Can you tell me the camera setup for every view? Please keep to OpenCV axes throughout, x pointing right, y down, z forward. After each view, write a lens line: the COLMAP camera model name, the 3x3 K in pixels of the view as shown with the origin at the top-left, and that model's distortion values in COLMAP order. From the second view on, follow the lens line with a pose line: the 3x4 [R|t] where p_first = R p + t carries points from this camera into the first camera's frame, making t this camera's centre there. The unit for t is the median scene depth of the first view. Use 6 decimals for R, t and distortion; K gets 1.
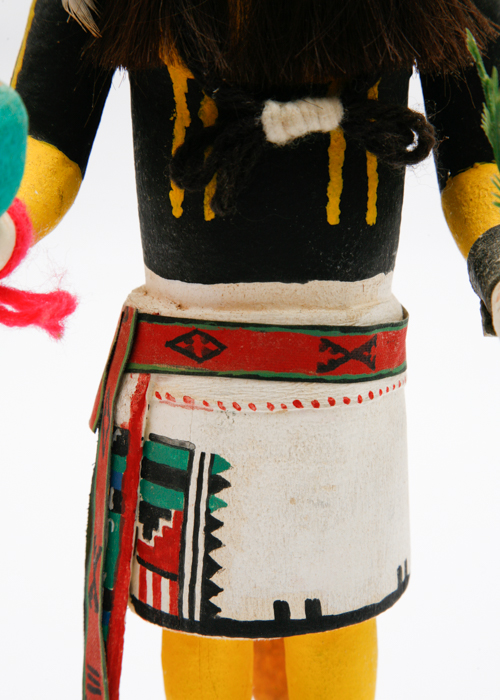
lens RADIAL K [[1778.0, 0, 250.8], [0, 1778.0, 377.6], [0, 0, 1]] dist [0.185152, -0.269006]
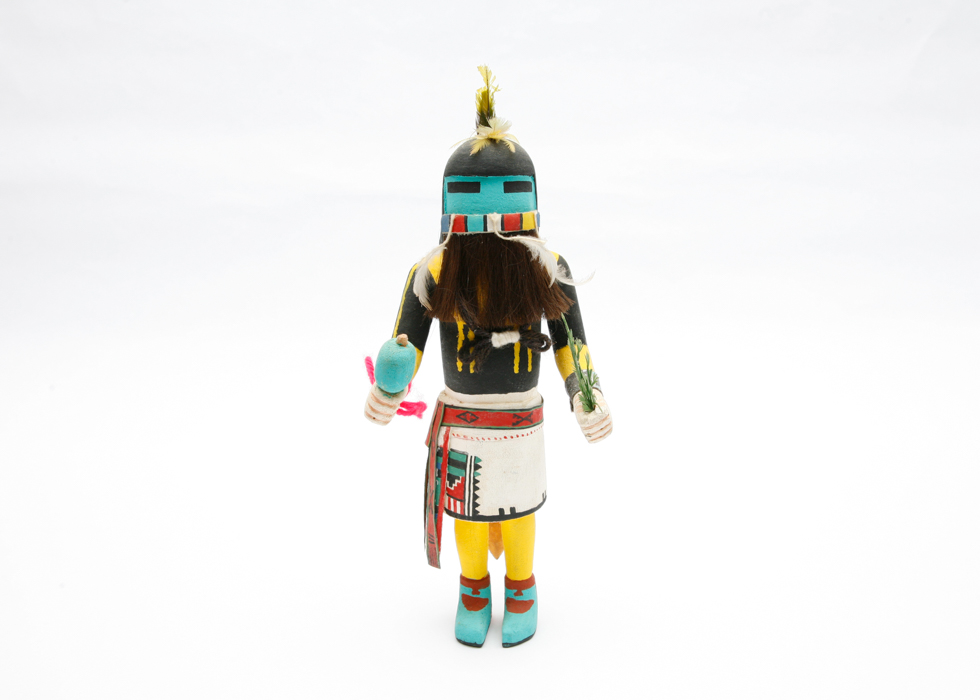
lens RADIAL K [[1198.2, 0, 490.0], [0, 1198.2, 350.0], [0, 0, 1]] dist [0.014711, 0.006822]
pose [[0.997850, -0.031164, 0.057656, -0.099598], [0.030053, 0.999348, 0.020033, -0.157143], [-0.058242, -0.018257, 0.998136, -0.847765]]
